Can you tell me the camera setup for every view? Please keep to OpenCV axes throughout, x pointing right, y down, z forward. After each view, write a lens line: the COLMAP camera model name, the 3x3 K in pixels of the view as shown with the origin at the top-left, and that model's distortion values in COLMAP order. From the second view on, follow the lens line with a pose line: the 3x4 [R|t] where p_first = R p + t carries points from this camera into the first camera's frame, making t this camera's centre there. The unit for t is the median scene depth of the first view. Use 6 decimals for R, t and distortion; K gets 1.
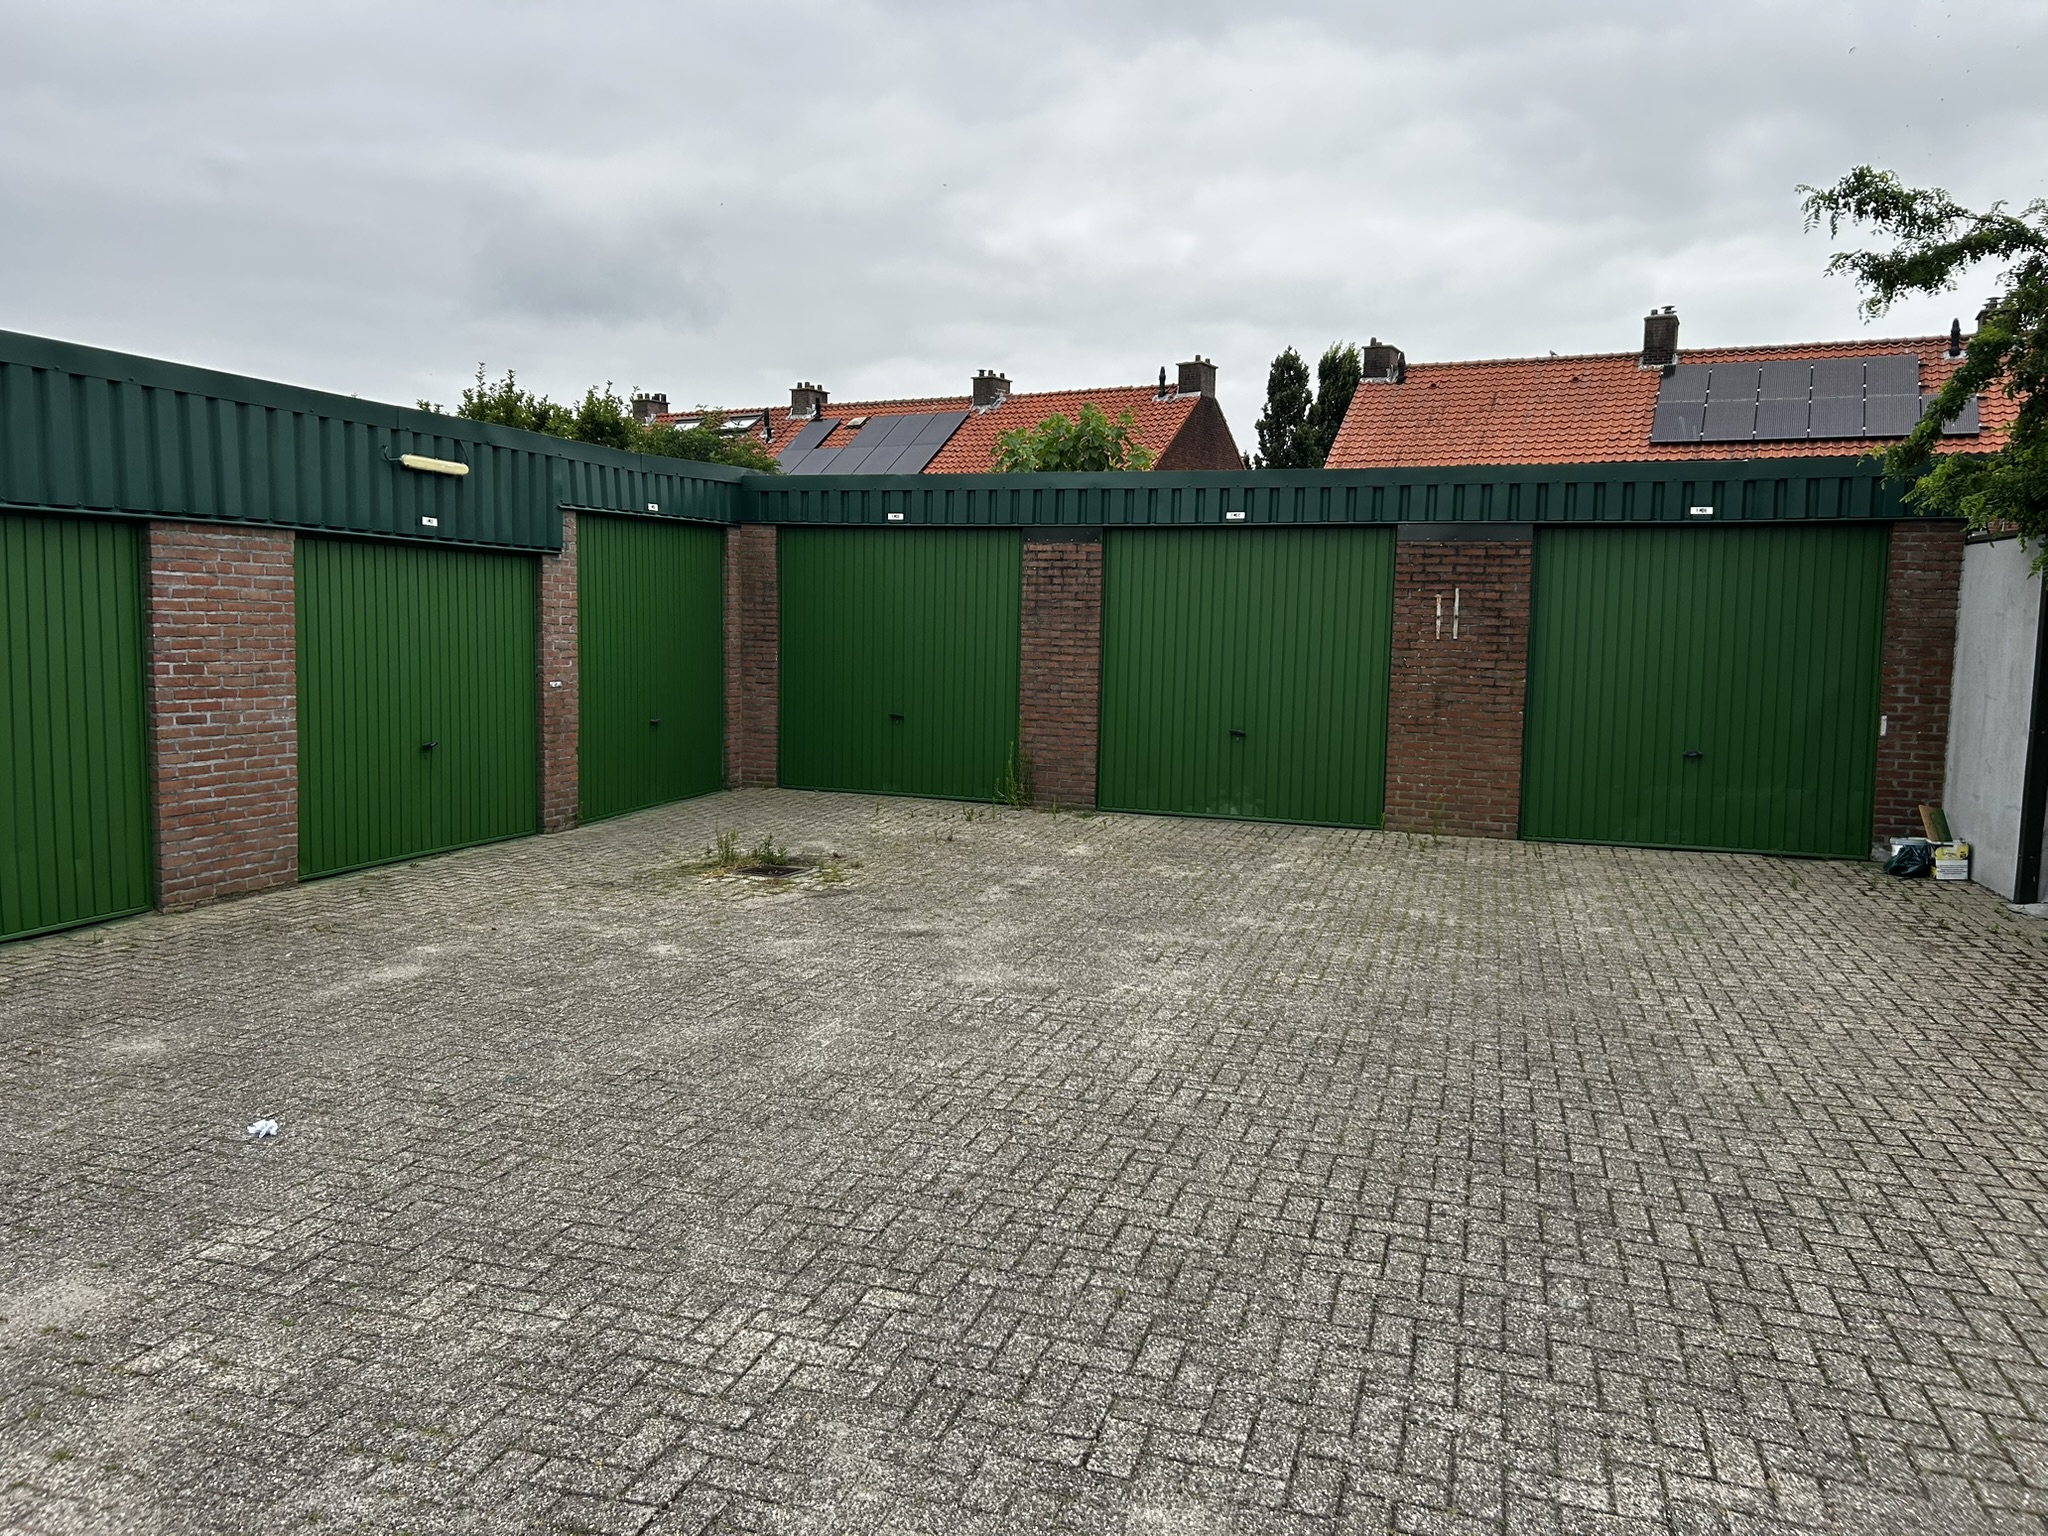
lens RADIAL K [[1532.2, 0, 1034.6], [0, 1532.2, 777.6], [0, 0, 1]] dist [0.067289, -0.067169]
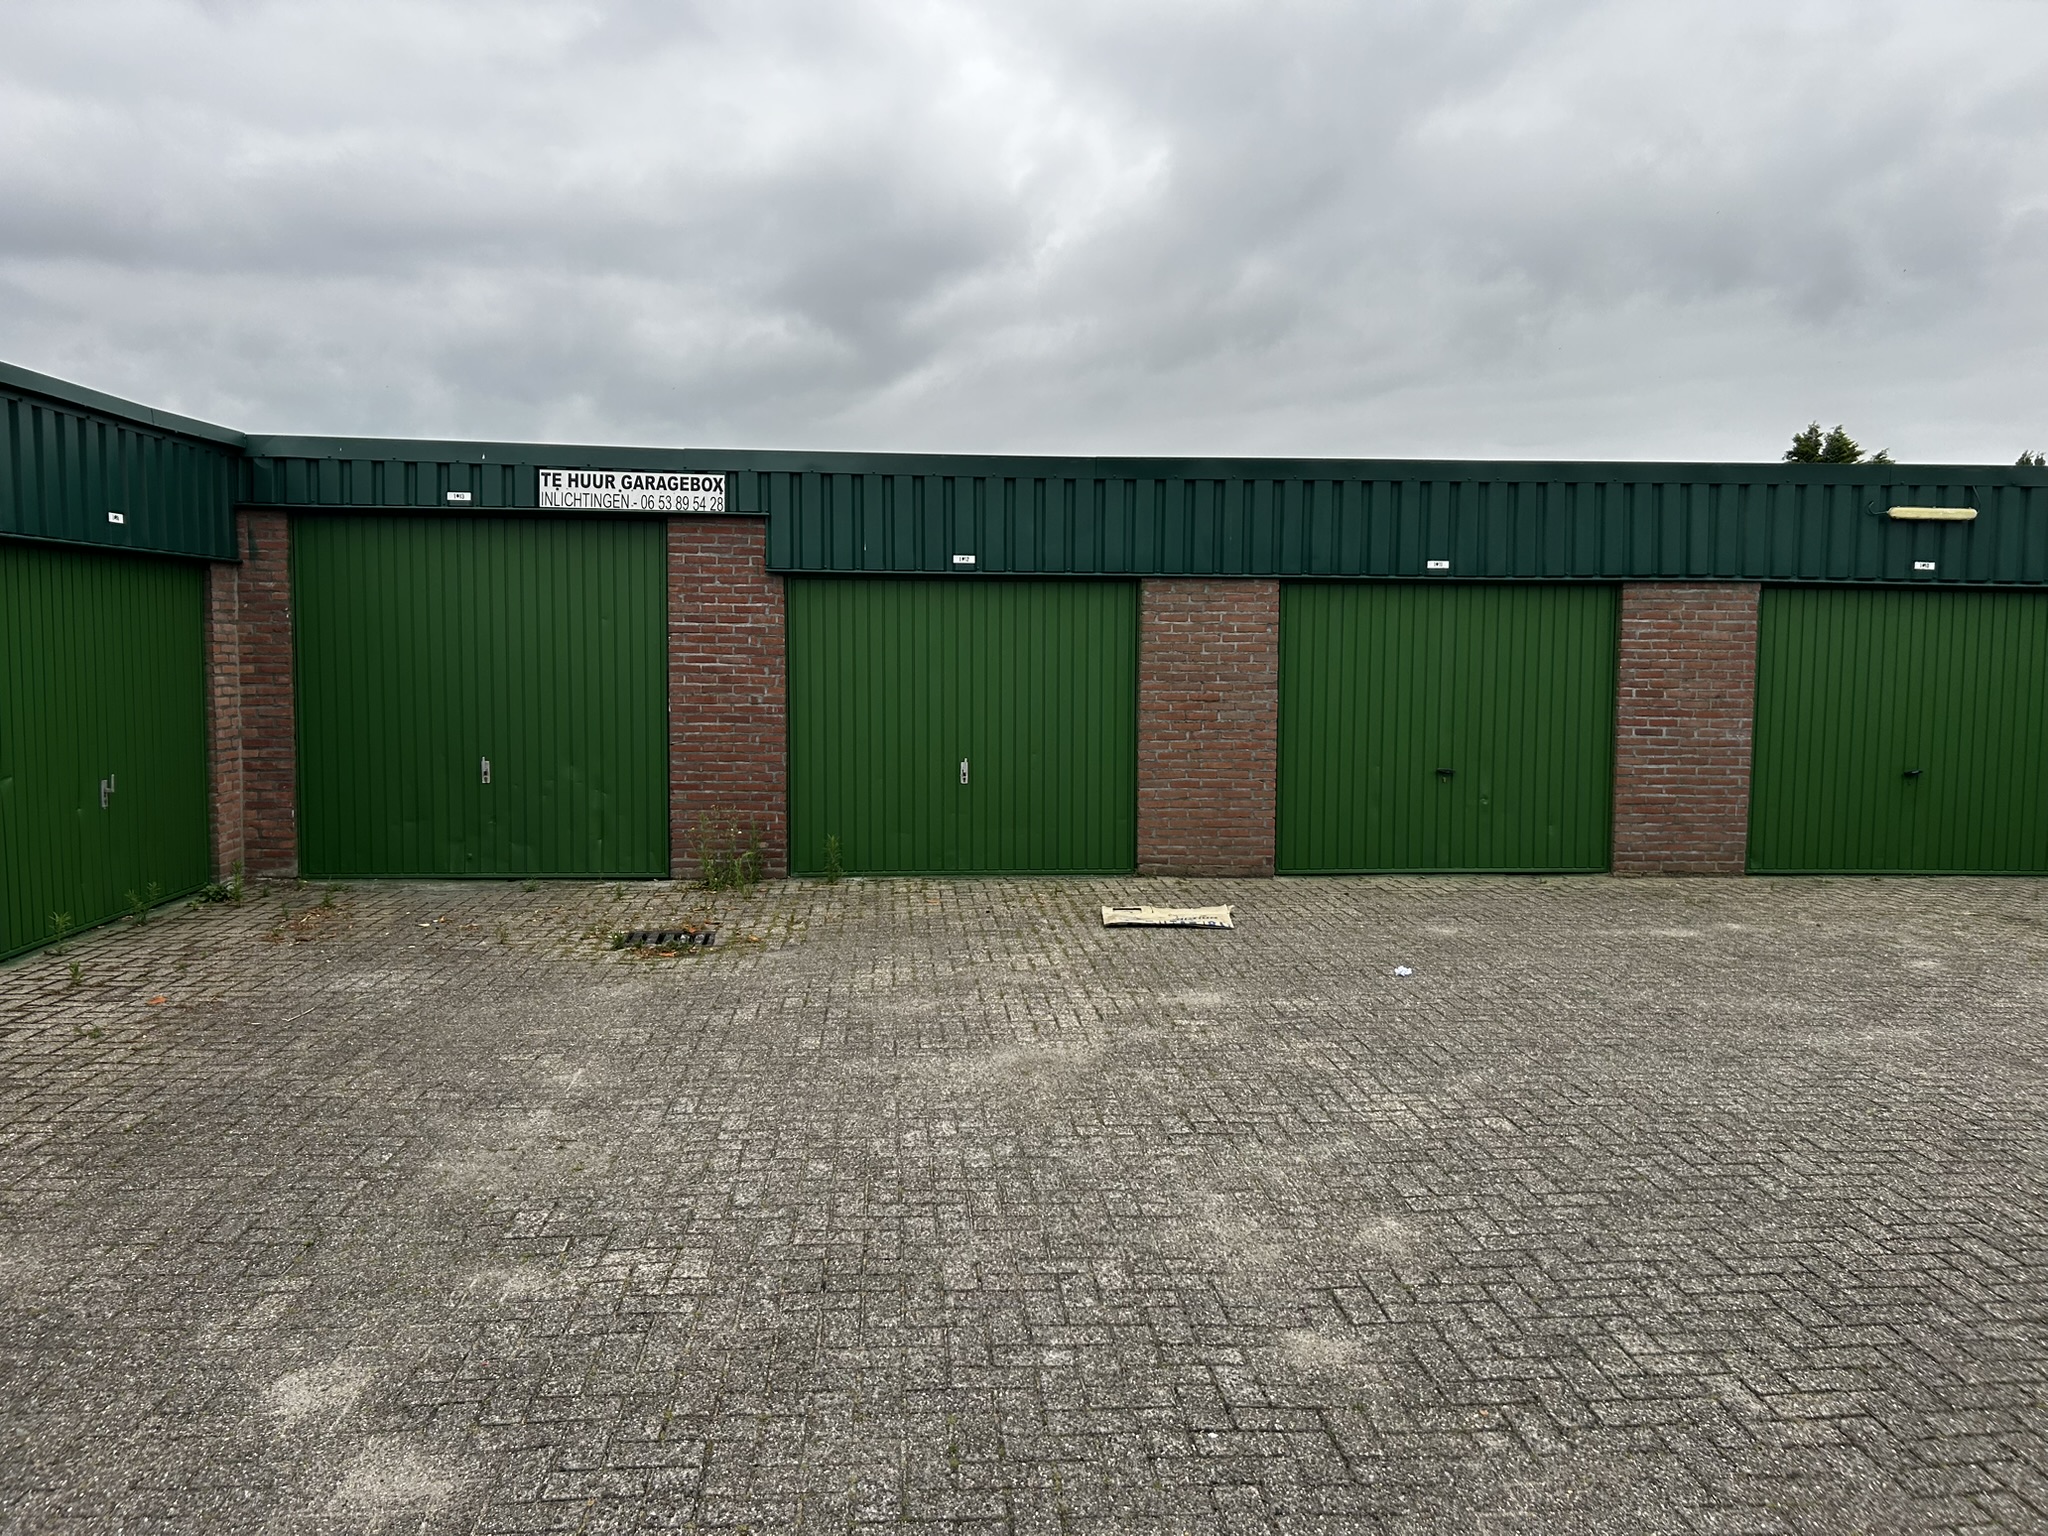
lens RADIAL K [[1532.2, 0, 1034.6], [0, 1532.2, 777.6], [0, 0, 1]] dist [0.067289, -0.067169]
pose [[0.380945, 0.066552, -0.922200, 0.361392], [-0.100172, 0.994506, 0.030391, 0.010213], [0.919155, 0.080801, 0.385518, 0.020593]]
